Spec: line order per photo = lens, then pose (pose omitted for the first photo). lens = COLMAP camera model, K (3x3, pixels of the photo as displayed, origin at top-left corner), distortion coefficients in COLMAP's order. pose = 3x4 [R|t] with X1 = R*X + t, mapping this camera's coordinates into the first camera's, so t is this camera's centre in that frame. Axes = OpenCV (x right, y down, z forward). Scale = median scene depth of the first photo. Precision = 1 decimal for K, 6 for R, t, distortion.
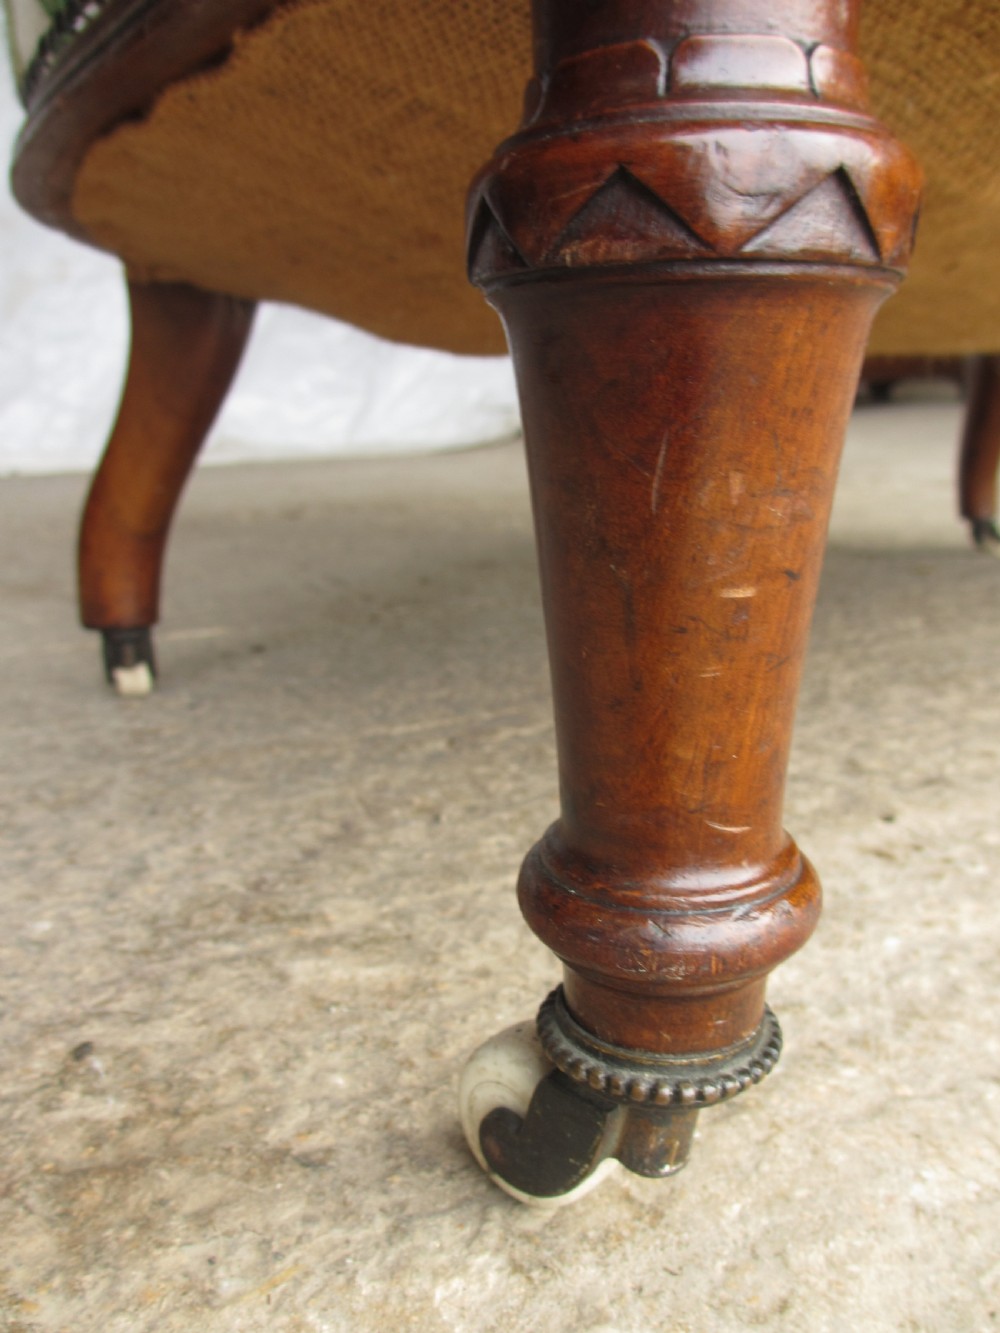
lens RADIAL K [[1084.1, 0, 500.0], [0, 1084.1, 666.5], [0, 0, 1]] dist [-0.038892, 0.010134]
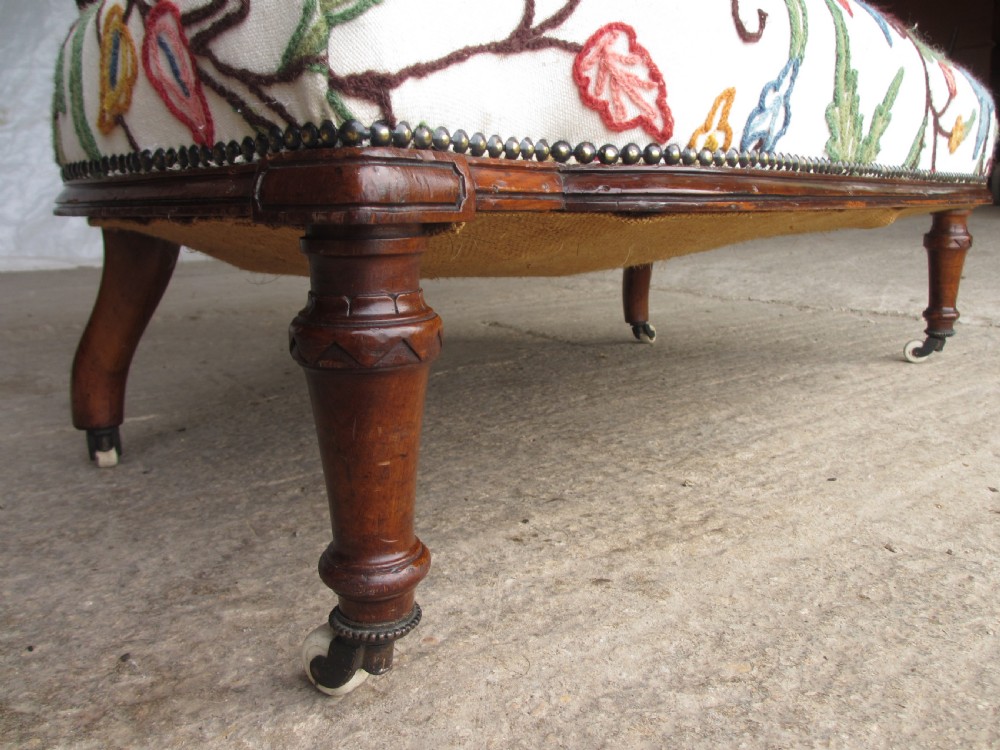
lens RADIAL K [[799.0, 0, 500.0], [0, 799.0, 375.0], [0, 0, 1]] dist [-0.074804, 0.014239]
pose [[0.982175, -0.030187, 0.185527, 0.072473], [0.036575, 0.998847, -0.031102, -0.128142], [-0.184374, 0.037333, 0.982147, -0.684938]]
